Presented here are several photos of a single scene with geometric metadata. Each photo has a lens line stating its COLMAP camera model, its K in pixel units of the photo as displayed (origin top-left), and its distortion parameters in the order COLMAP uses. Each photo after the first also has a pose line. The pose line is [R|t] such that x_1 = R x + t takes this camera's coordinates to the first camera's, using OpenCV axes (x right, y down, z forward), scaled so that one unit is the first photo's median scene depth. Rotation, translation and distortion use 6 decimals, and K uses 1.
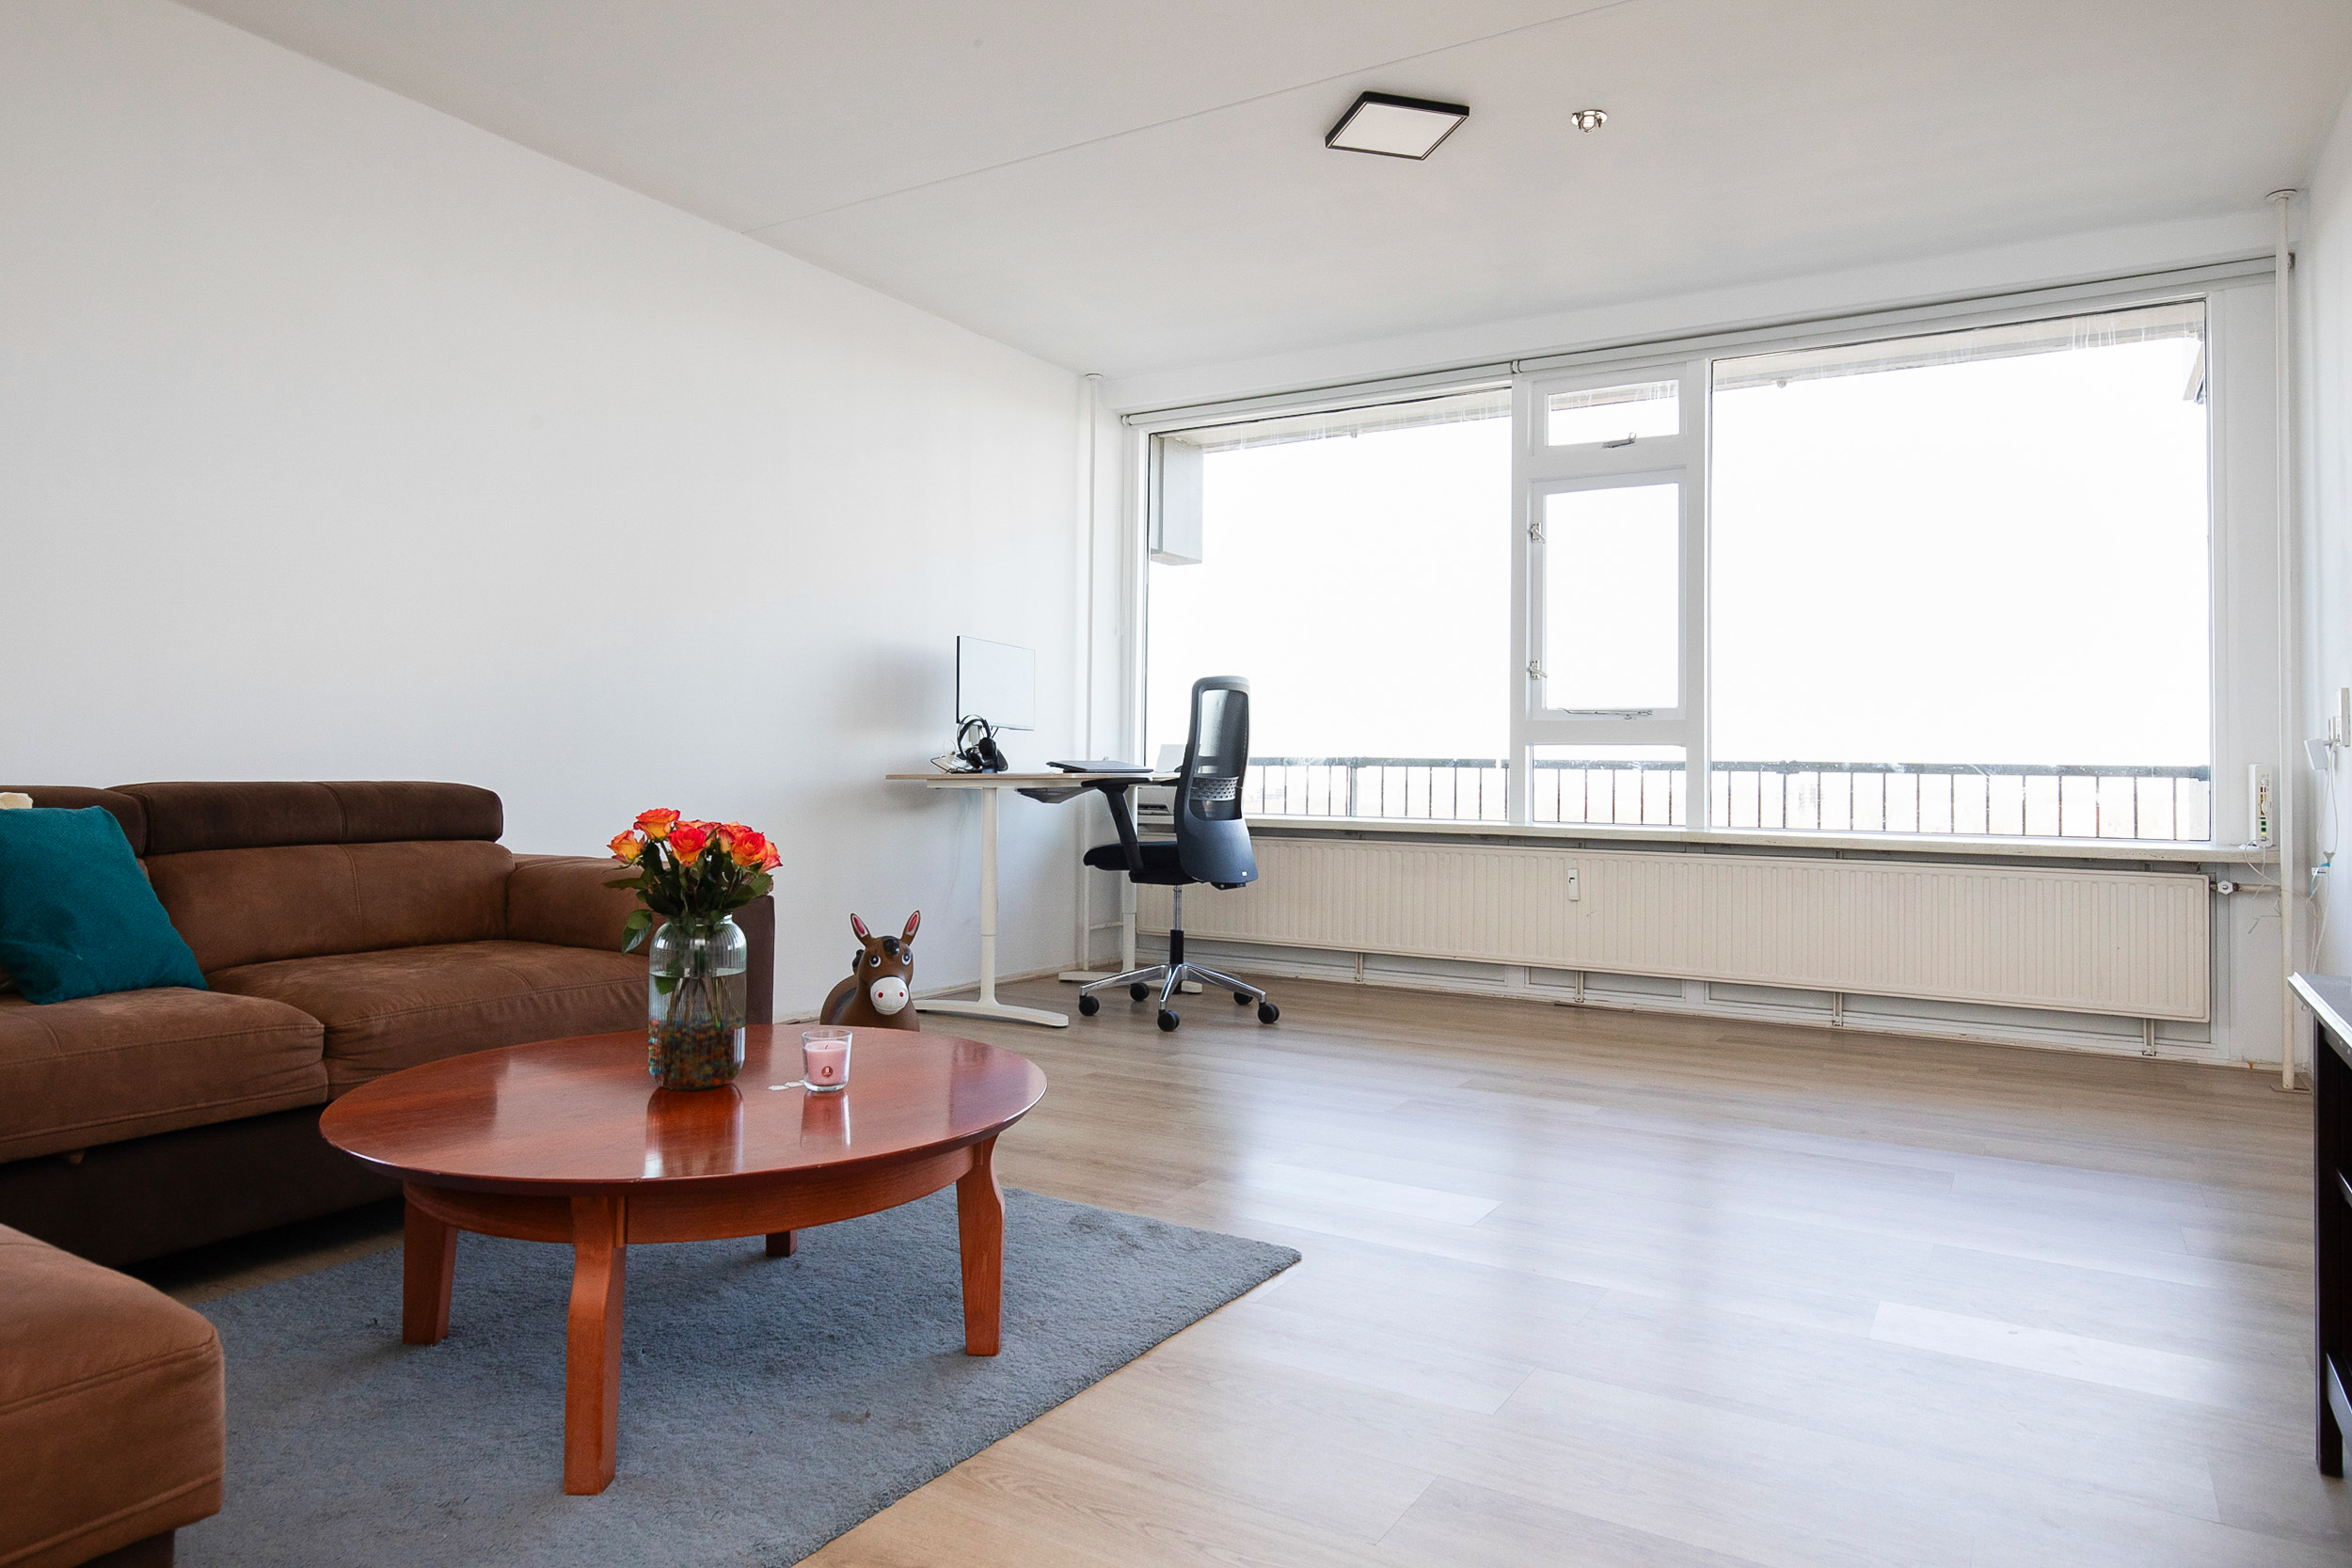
lens RADIAL K [[1488.9, 0, 1210.1], [0, 1488.9, 716.6], [0, 0, 1]] dist [-0.006747, 0.000856]
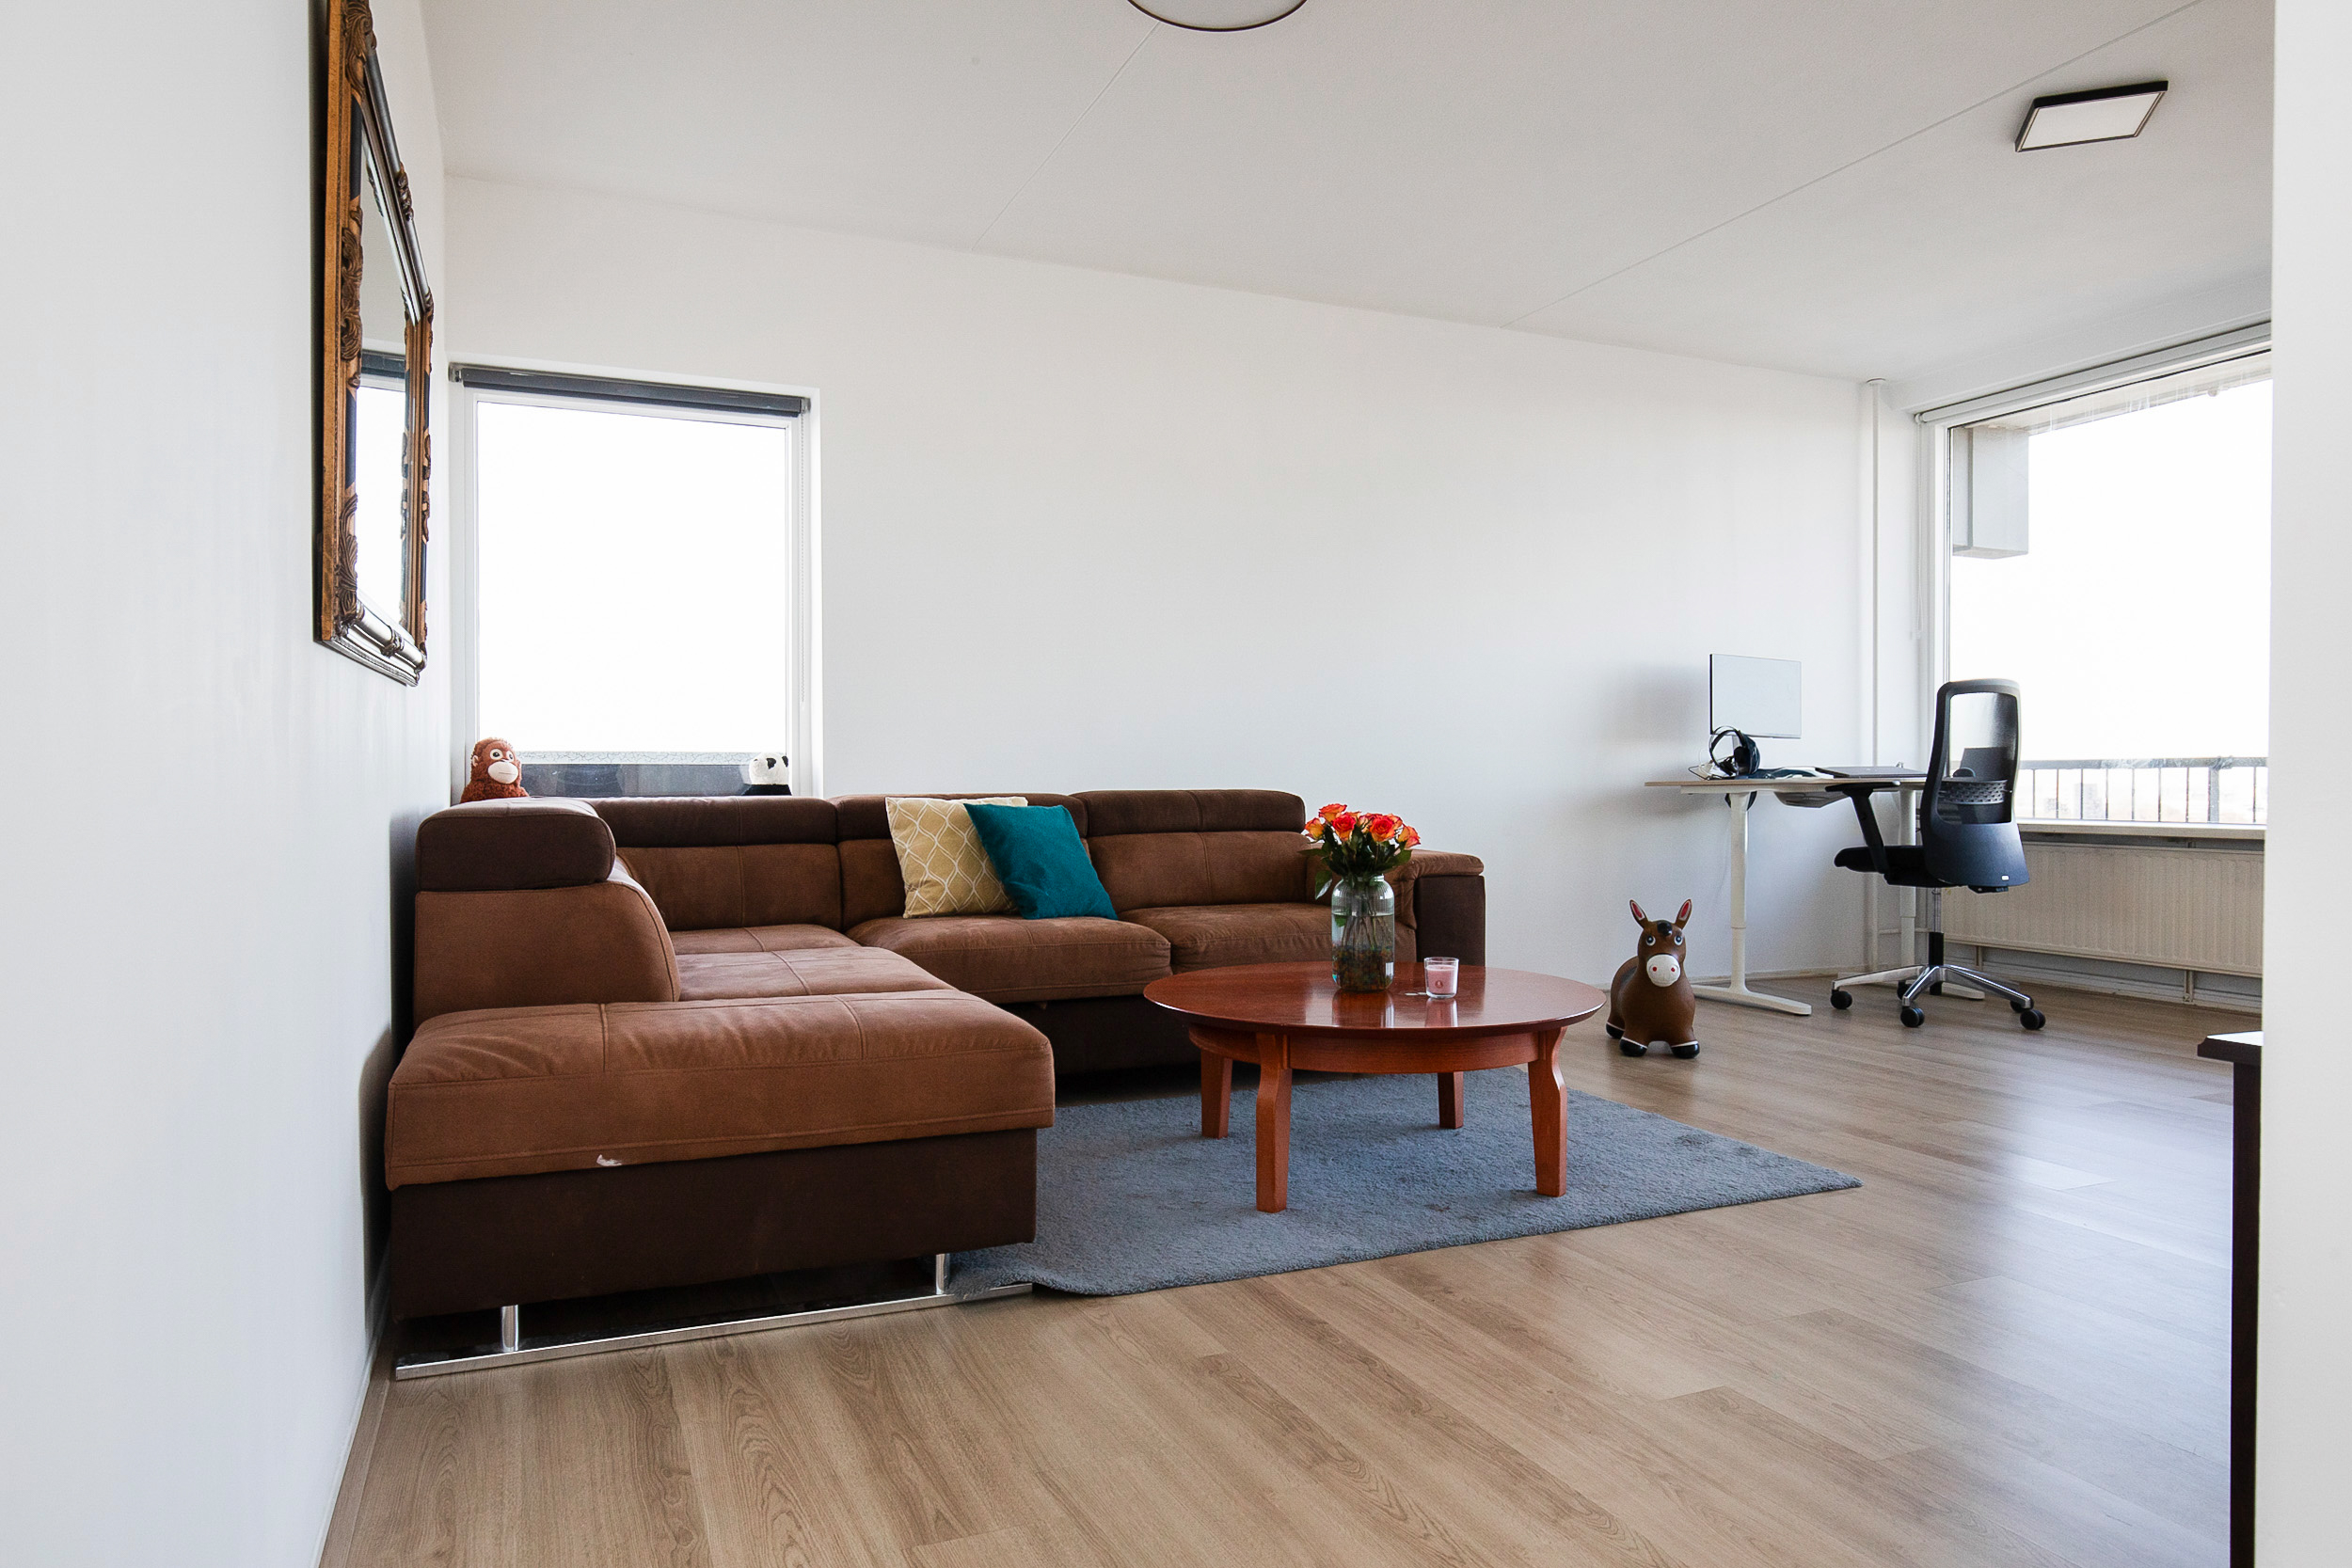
lens RADIAL K [[1519.0, 0, 1176.0], [0, 1519.0, 784.0], [0, 0, 1]] dist [-0.000900, 0.003658]
pose [[0.814891, -0.010007, -0.579528, 0.165532], [0.031658, 0.999127, 0.027262, -0.002124], [0.578749, -0.040562, 0.814497, -0.145187]]
